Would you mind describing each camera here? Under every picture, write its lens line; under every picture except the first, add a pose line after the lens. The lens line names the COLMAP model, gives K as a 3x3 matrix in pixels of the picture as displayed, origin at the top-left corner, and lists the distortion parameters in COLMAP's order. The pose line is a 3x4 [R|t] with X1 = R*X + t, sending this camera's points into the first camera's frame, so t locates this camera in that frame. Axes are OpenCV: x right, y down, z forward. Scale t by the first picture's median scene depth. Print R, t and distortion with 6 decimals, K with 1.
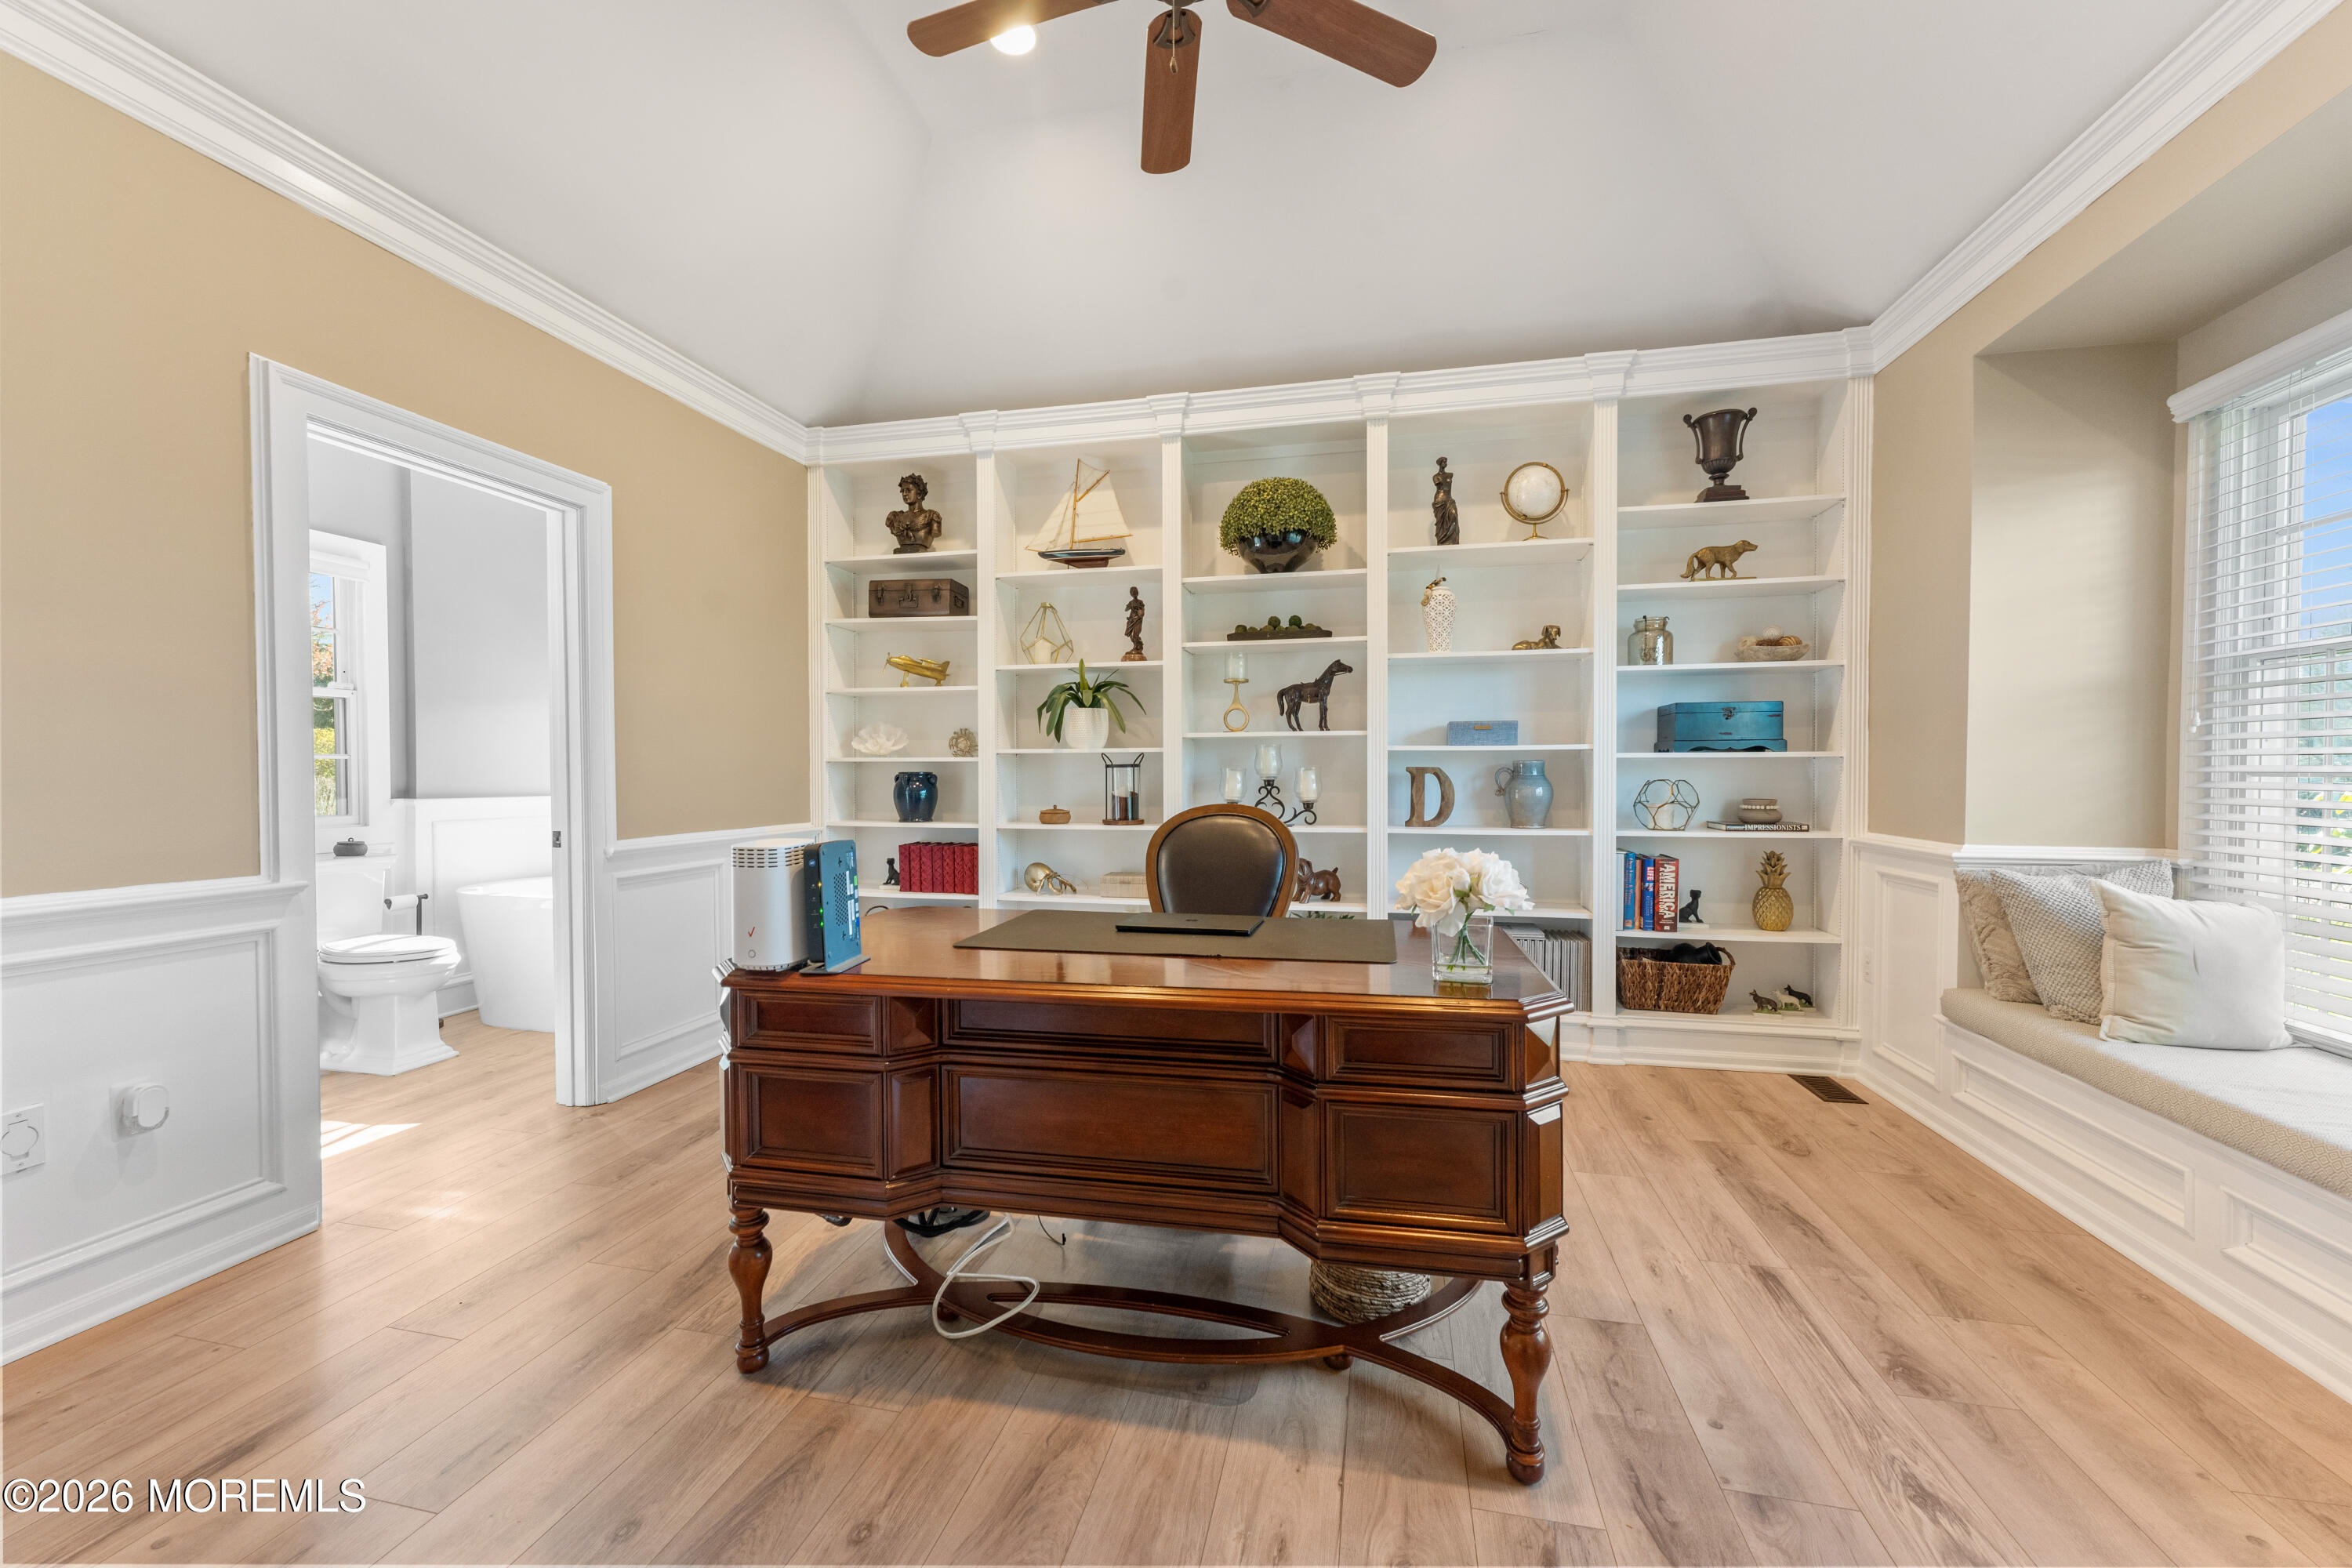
lens RADIAL K [[935.6, 0, 1167.9], [0, 935.6, 786.3], [0, 0, 1]] dist [0.002419, -0.000872]
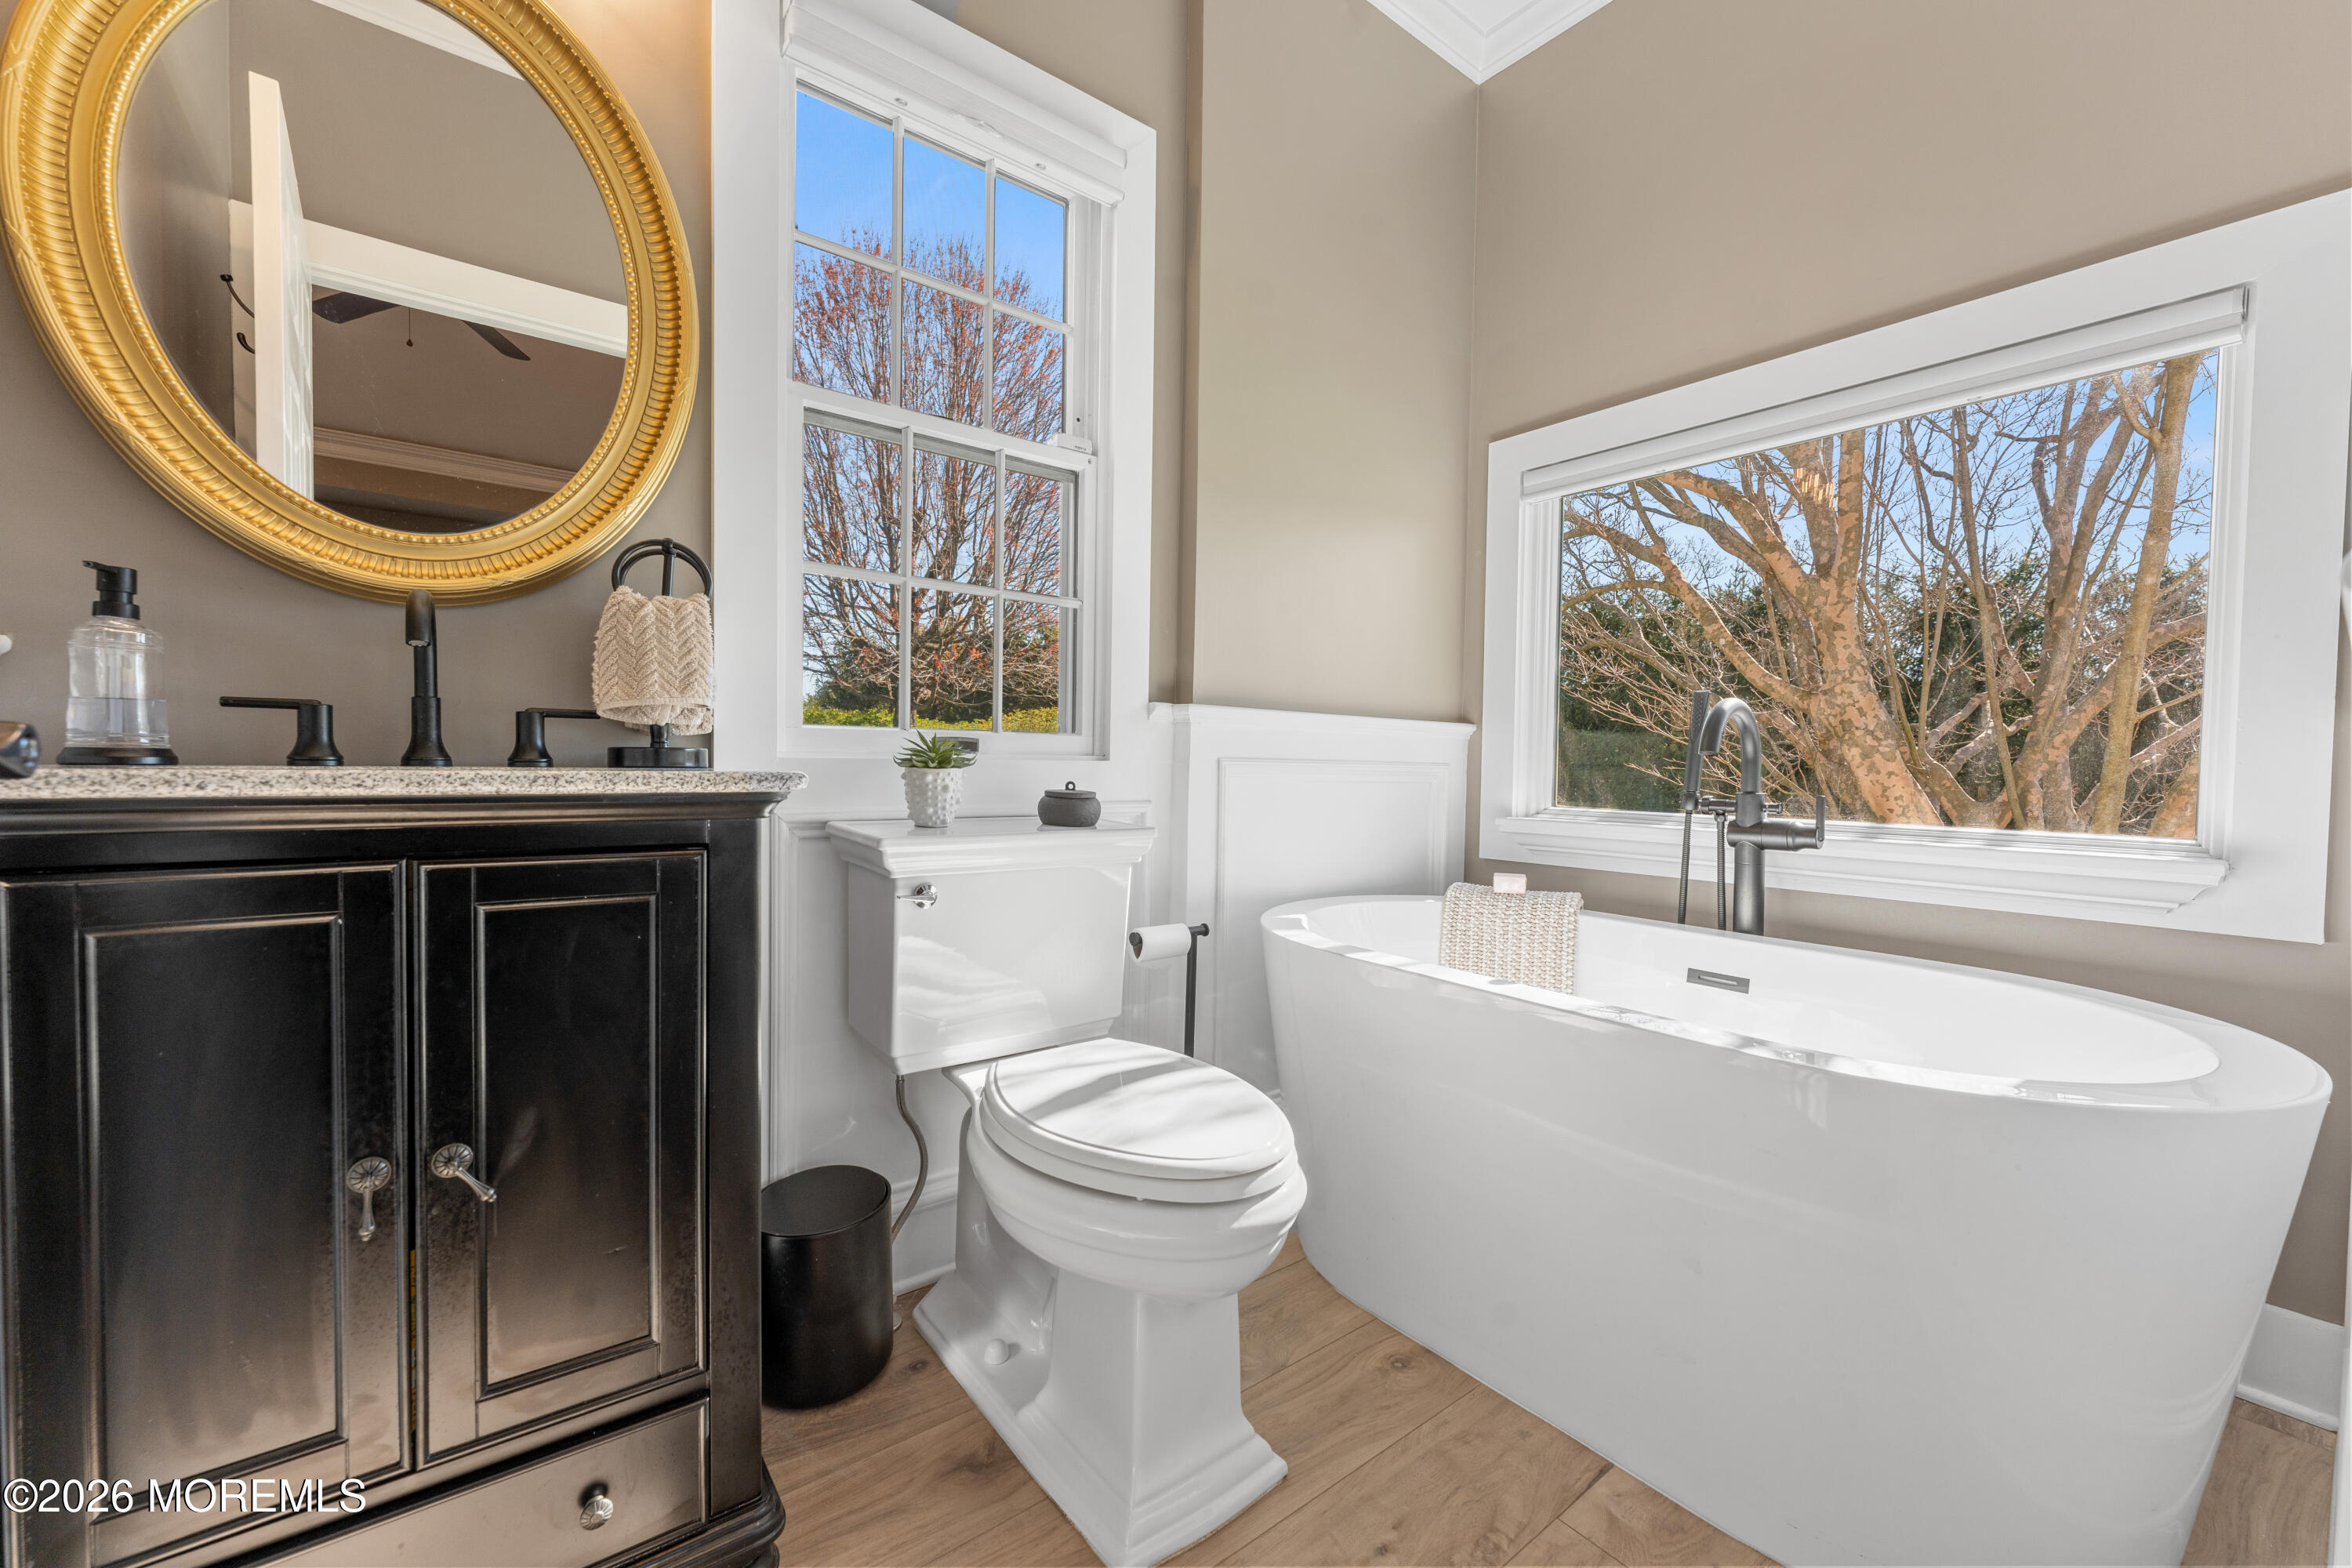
lens RADIAL K [[935.6, 0, 1179.4], [0, 935.6, 783.2], [0, 0, 1]] dist [0.002419, -0.000872]
pose [[0.783381, 0.031063, -0.620765, -0.544264], [-0.028957, 0.999490, 0.013471, 0.045613], [0.620867, 0.007423, 0.783881, 0.665076]]
